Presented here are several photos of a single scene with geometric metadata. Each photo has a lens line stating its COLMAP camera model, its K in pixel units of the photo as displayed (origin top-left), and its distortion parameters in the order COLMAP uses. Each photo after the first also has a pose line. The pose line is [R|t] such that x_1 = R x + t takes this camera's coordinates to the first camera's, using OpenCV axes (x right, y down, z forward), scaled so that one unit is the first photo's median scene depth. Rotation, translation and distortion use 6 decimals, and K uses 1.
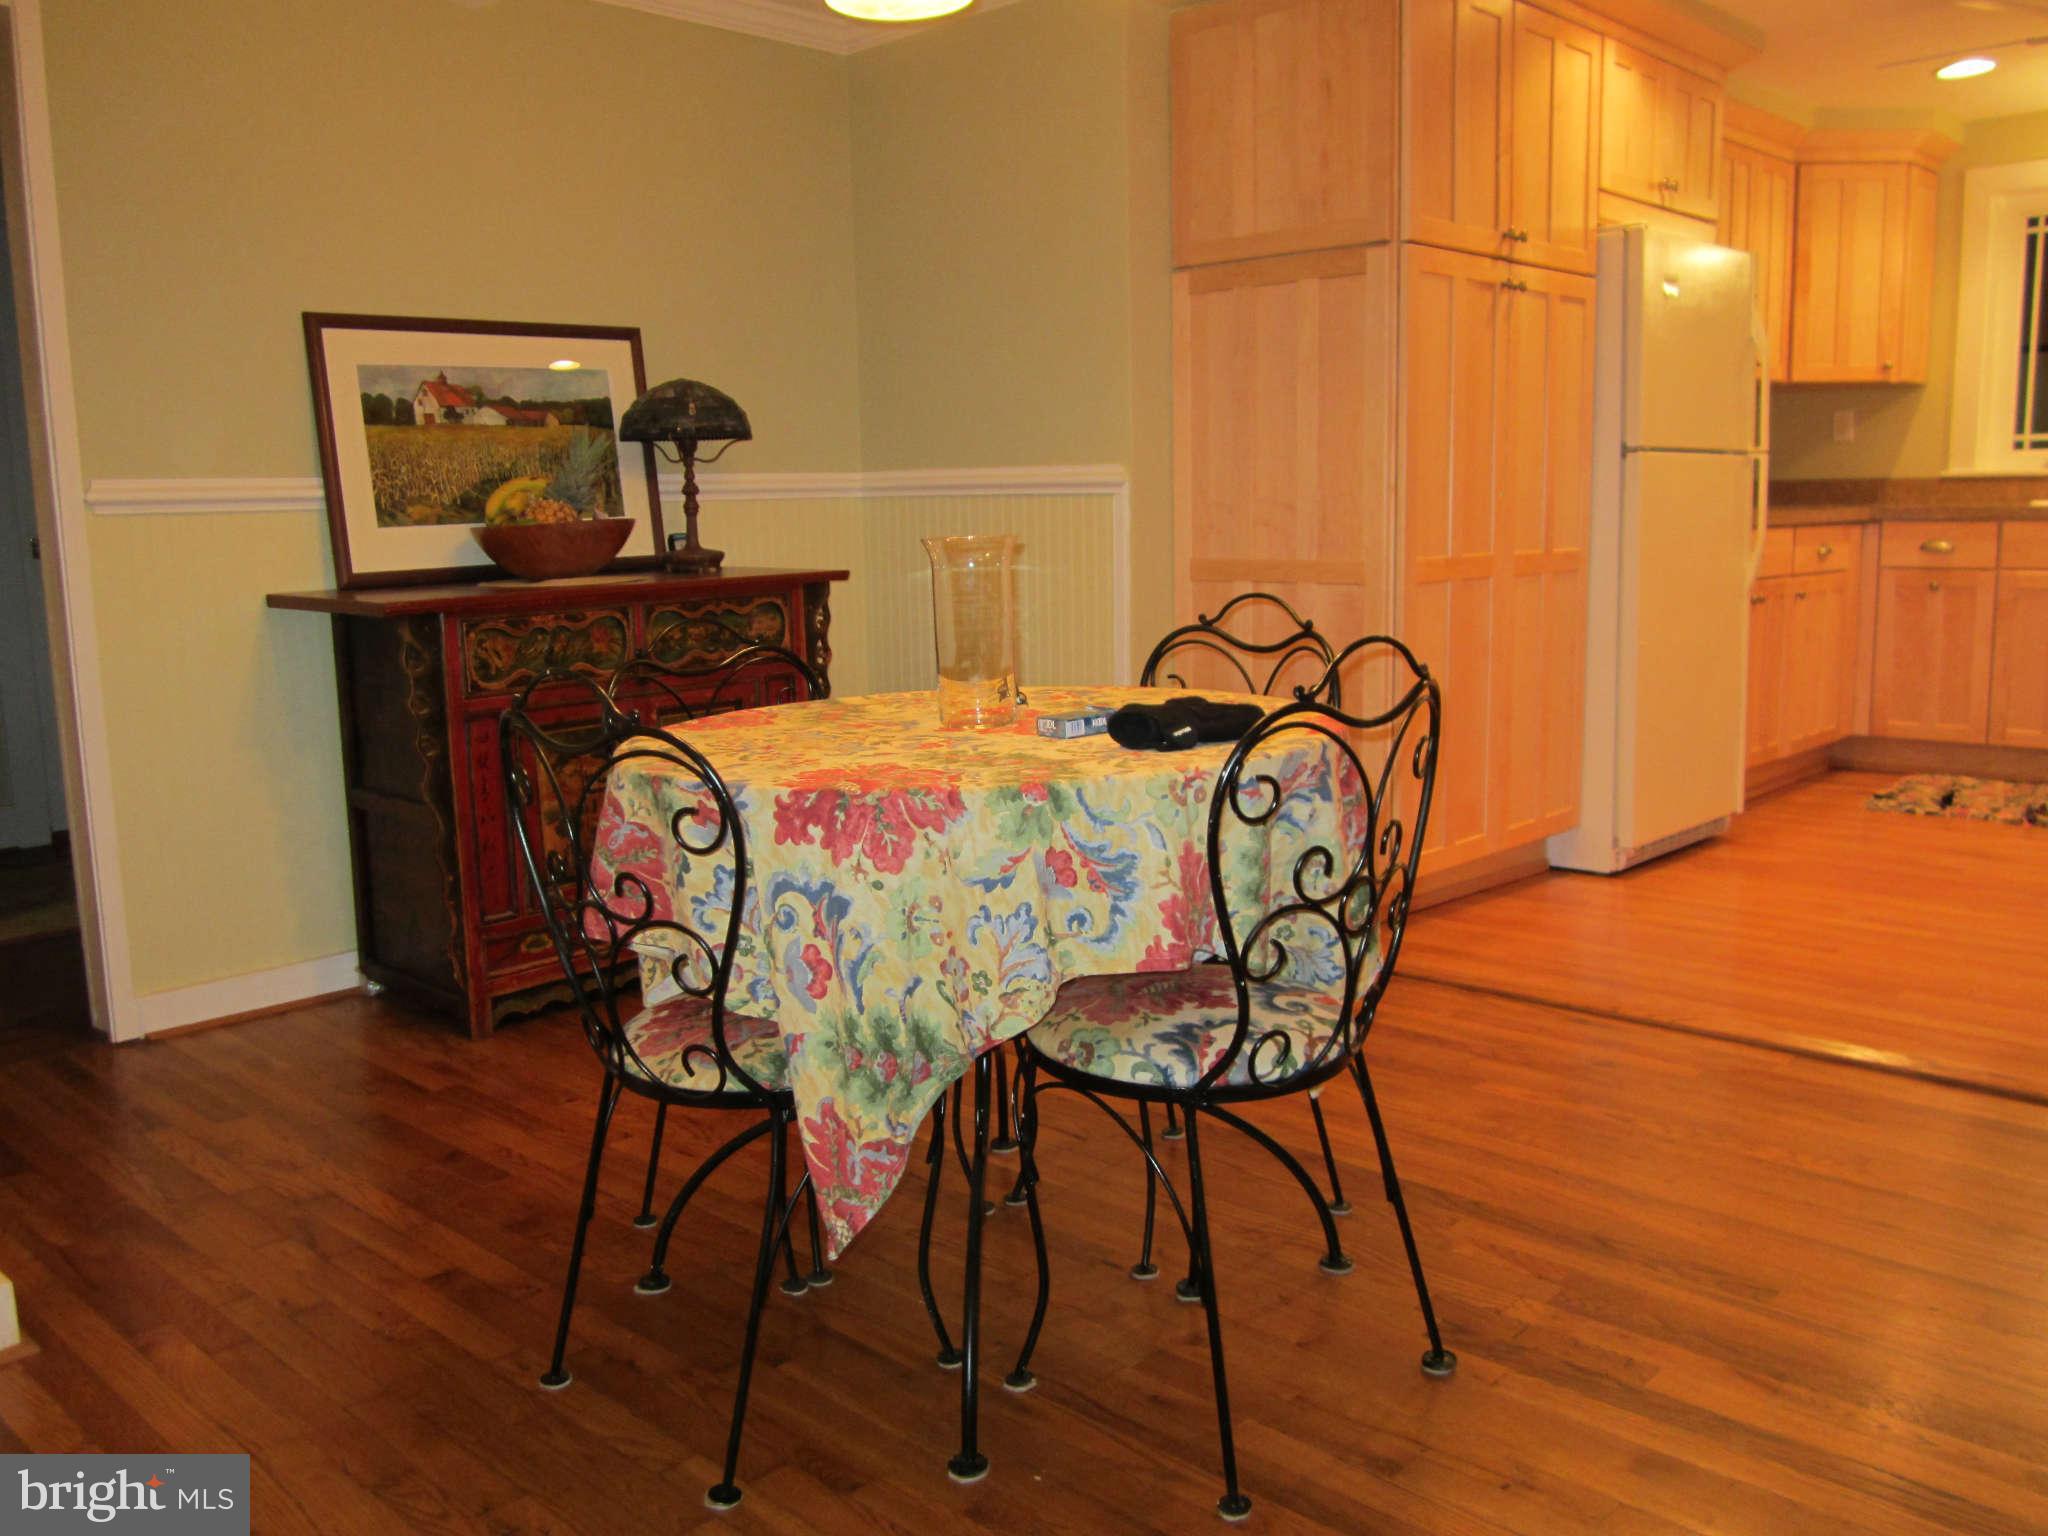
lens RADIAL K [[1698.5, 0, 1006.9], [0, 1698.5, 774.9], [0, 0, 1]] dist [-0.047184, 0.013995]
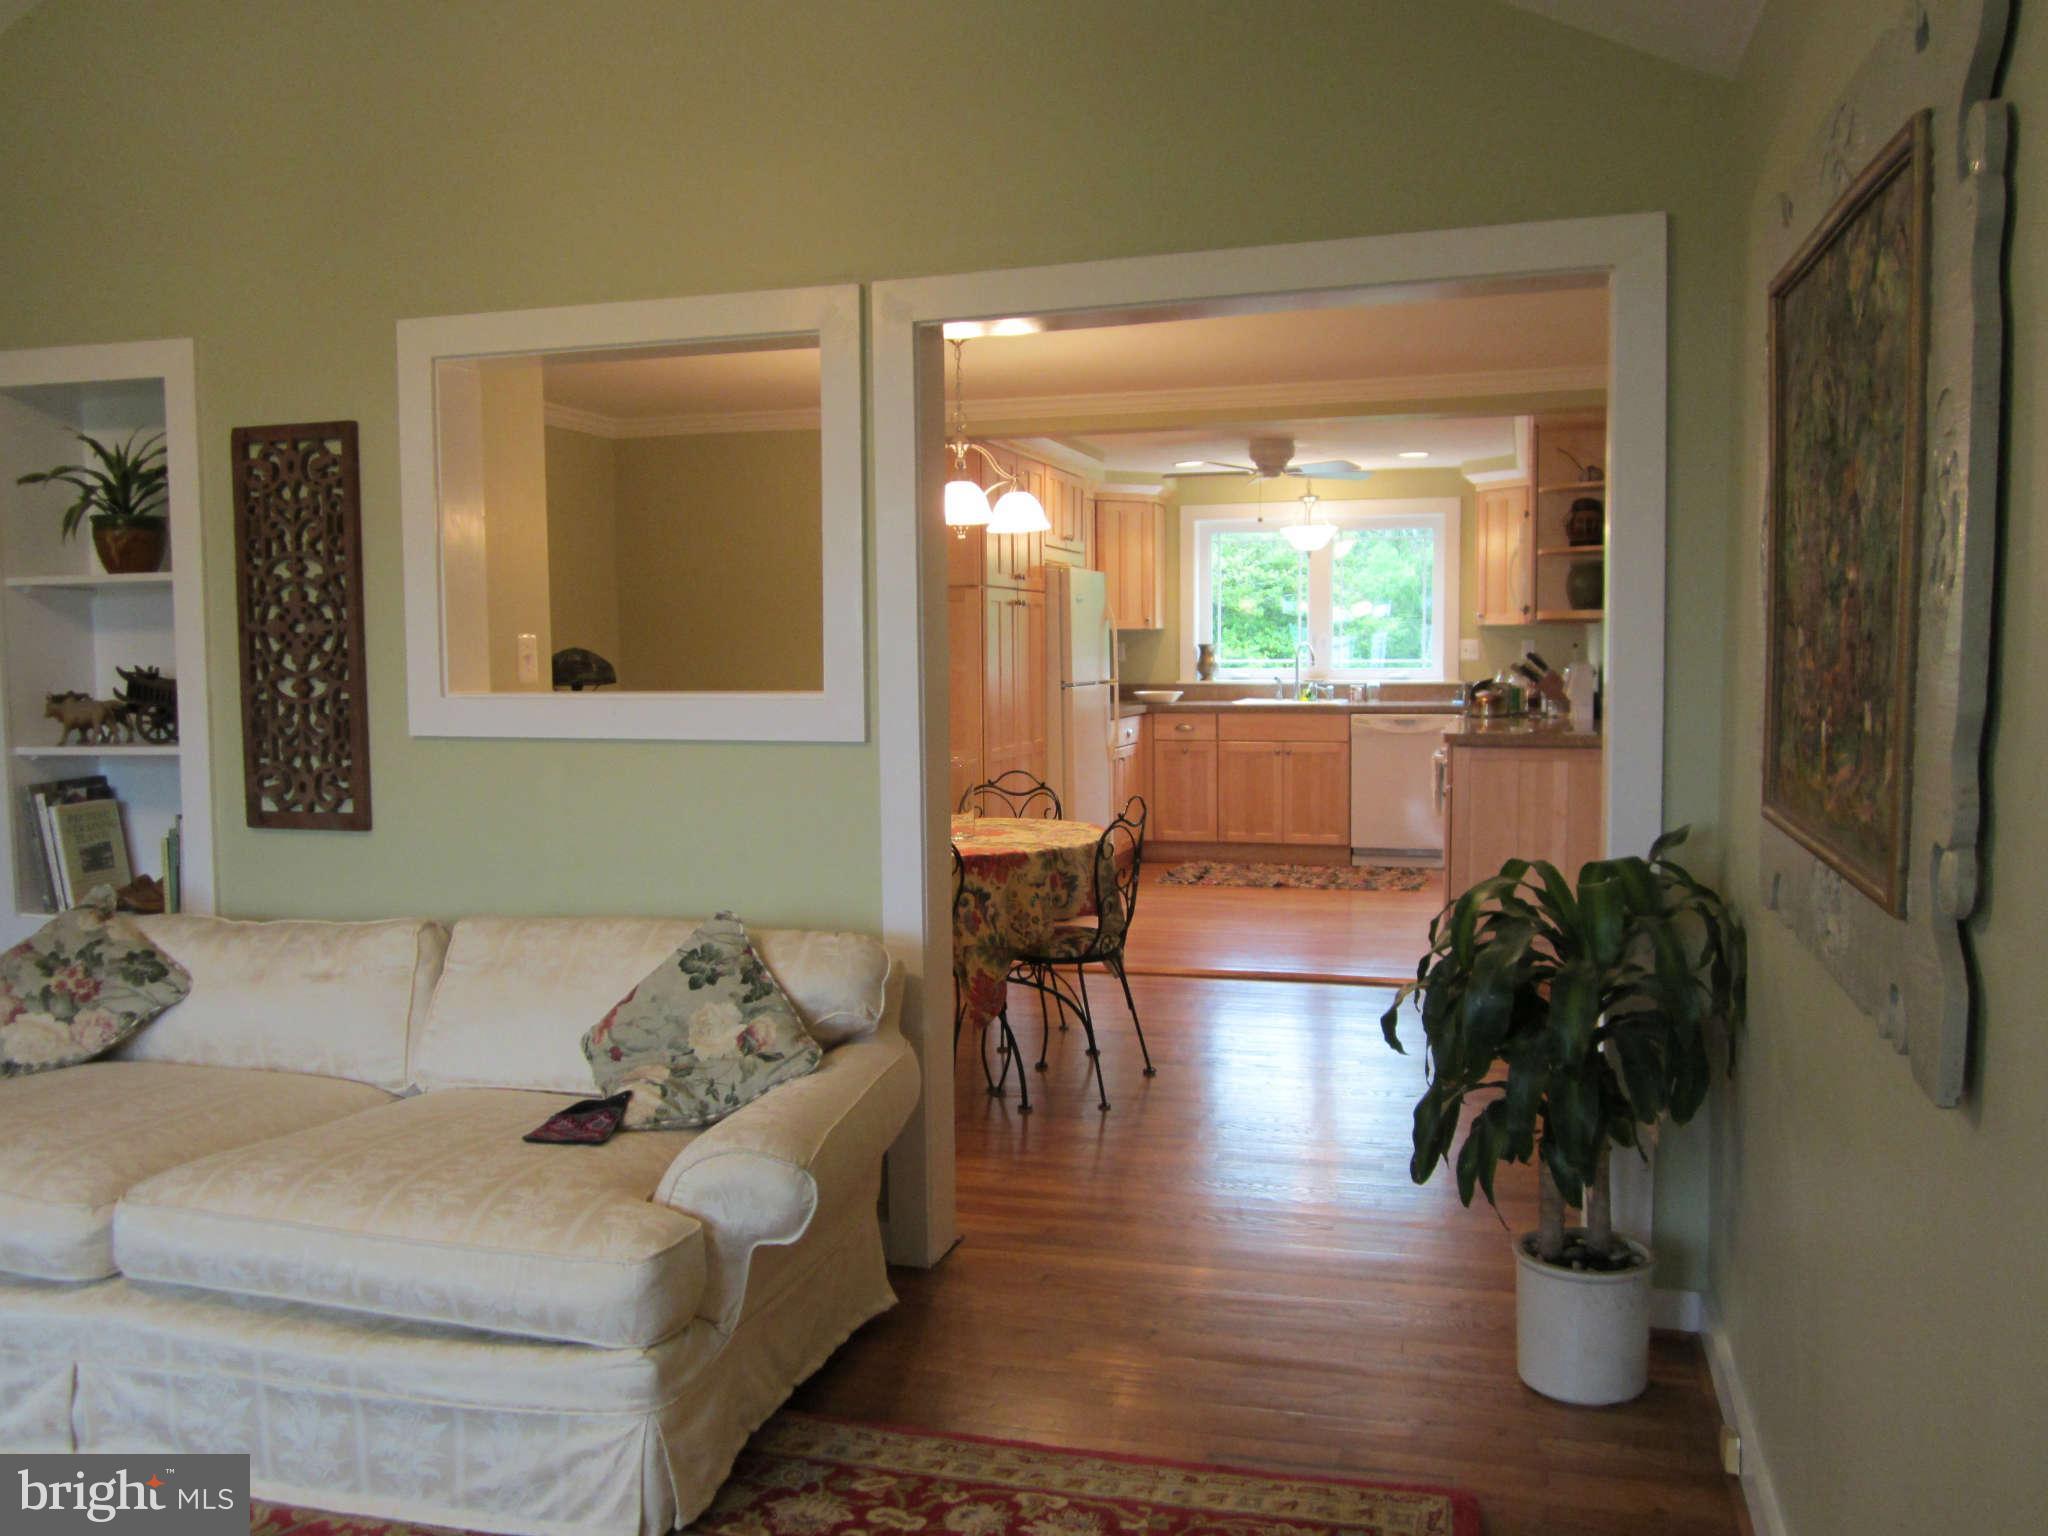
lens RADIAL K [[1698.5, 0, 1006.9], [0, 1698.5, 774.9], [0, 0, 1]] dist [-0.047184, 0.013995]
pose [[0.887793, -0.024271, 0.459603, -0.512547], [0.064554, 0.995304, -0.072136, 0.031683], [-0.455694, 0.093711, 0.885190, -0.569205]]
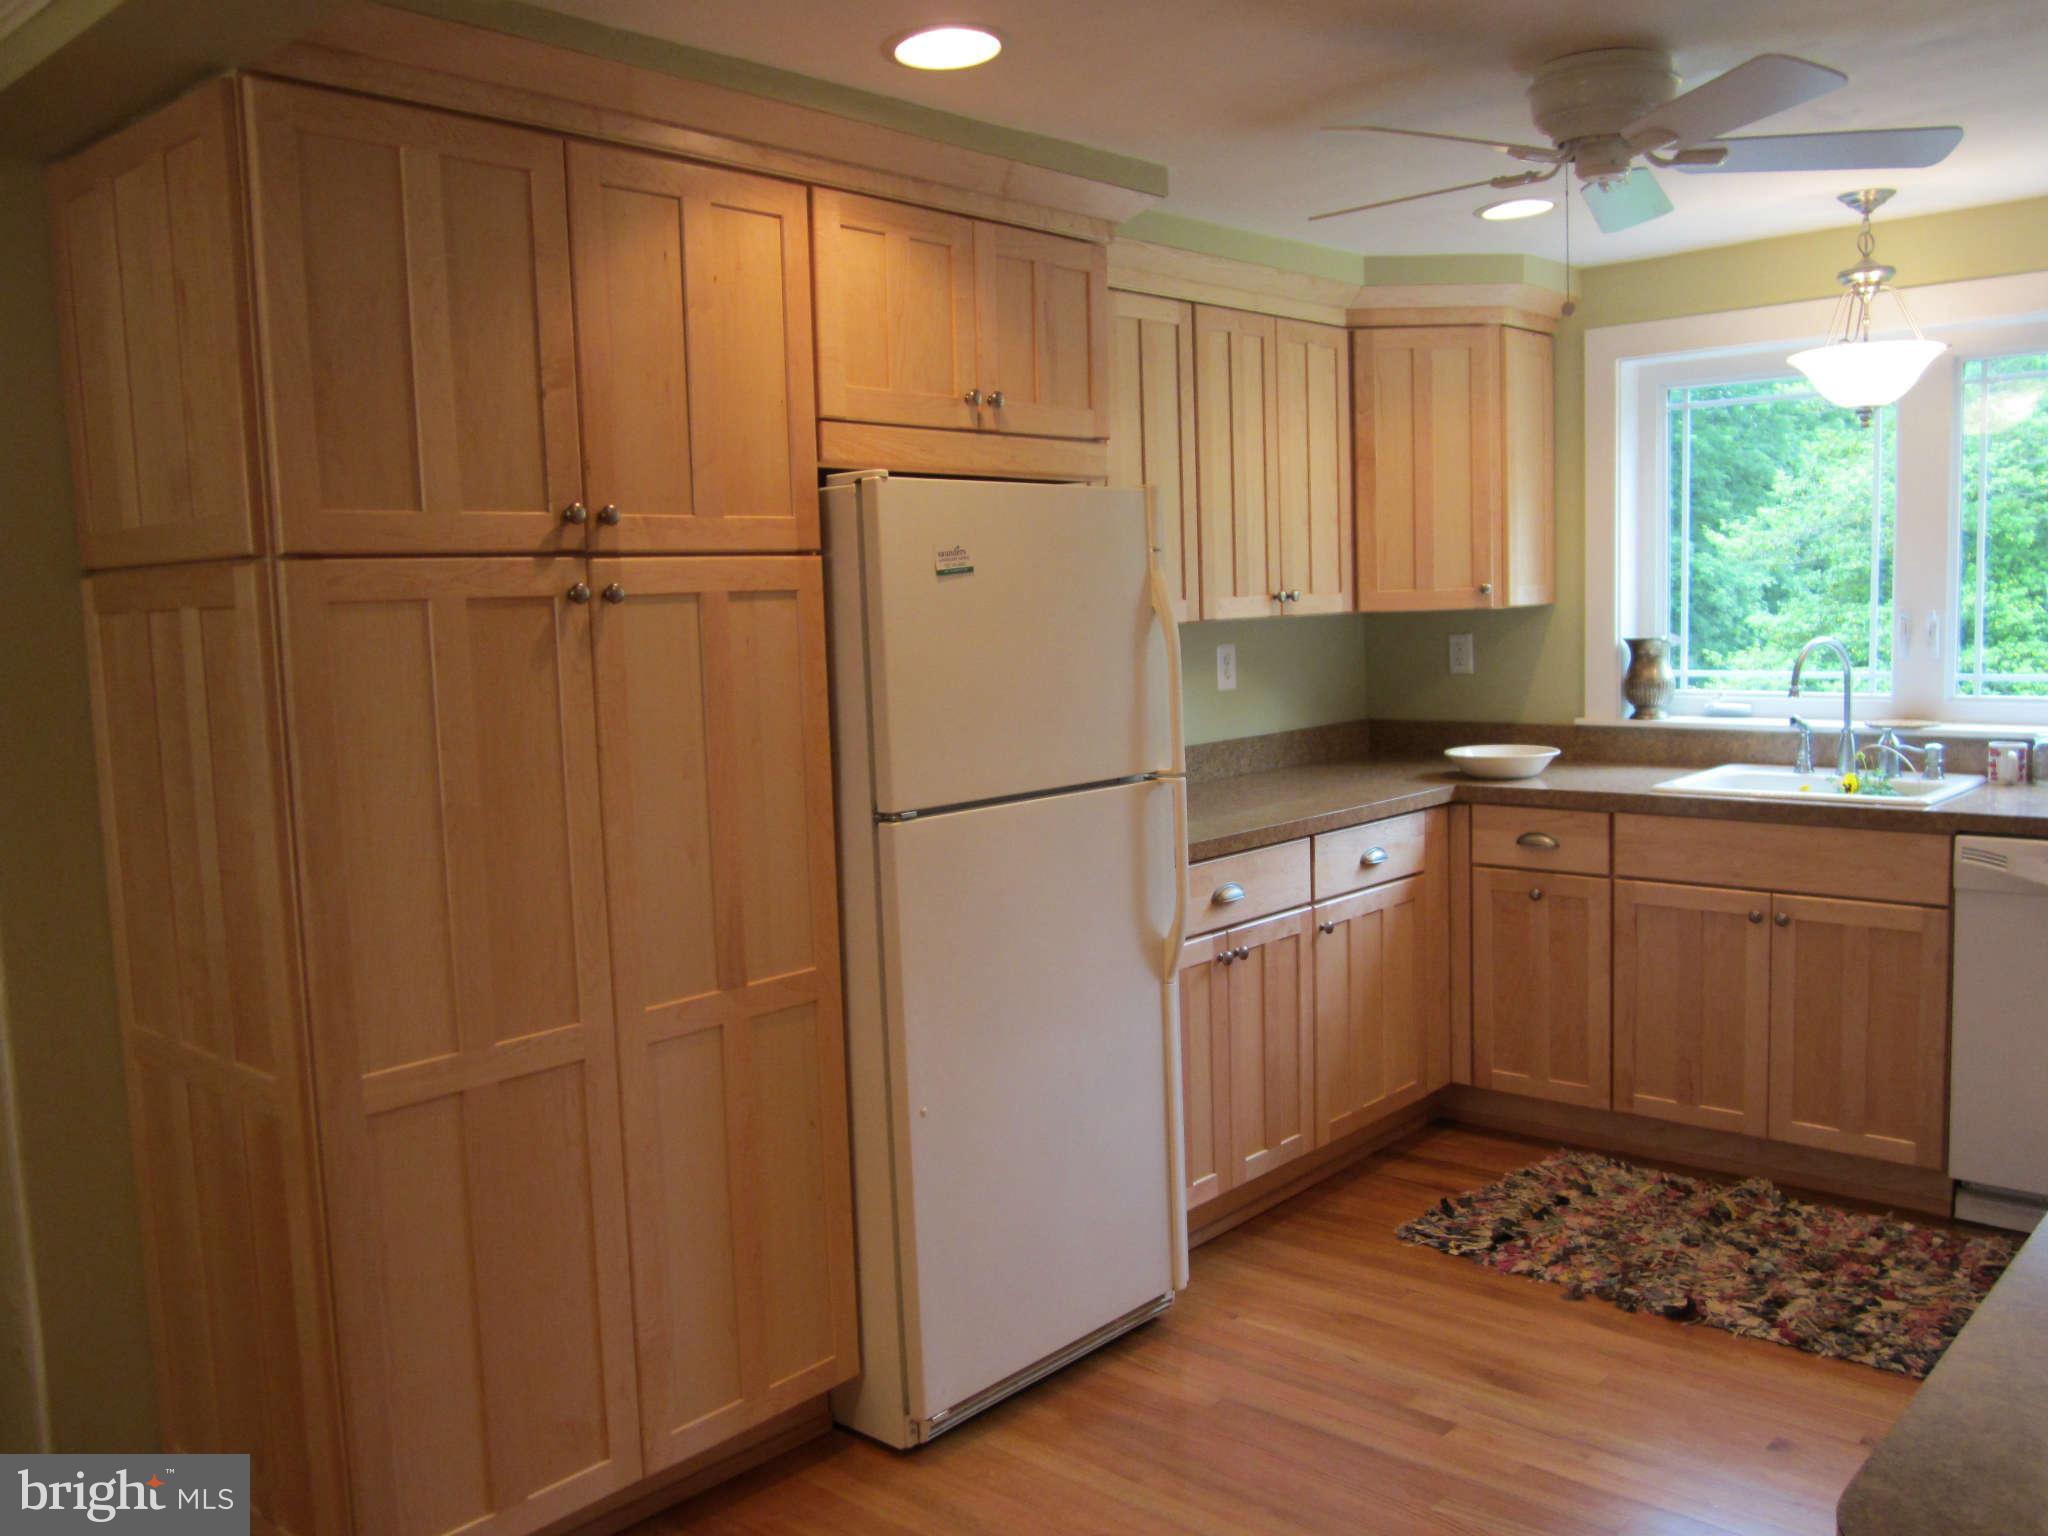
lens RADIAL K [[1698.5, 0, 1006.9], [0, 1698.5, 774.9], [0, 0, 1]] dist [-0.047184, 0.013995]
pose [[0.999298, -0.018528, 0.032568, 0.377270], [0.020284, 0.998312, -0.054421, -0.163983], [-0.031505, 0.055043, 0.997987, 0.331749]]
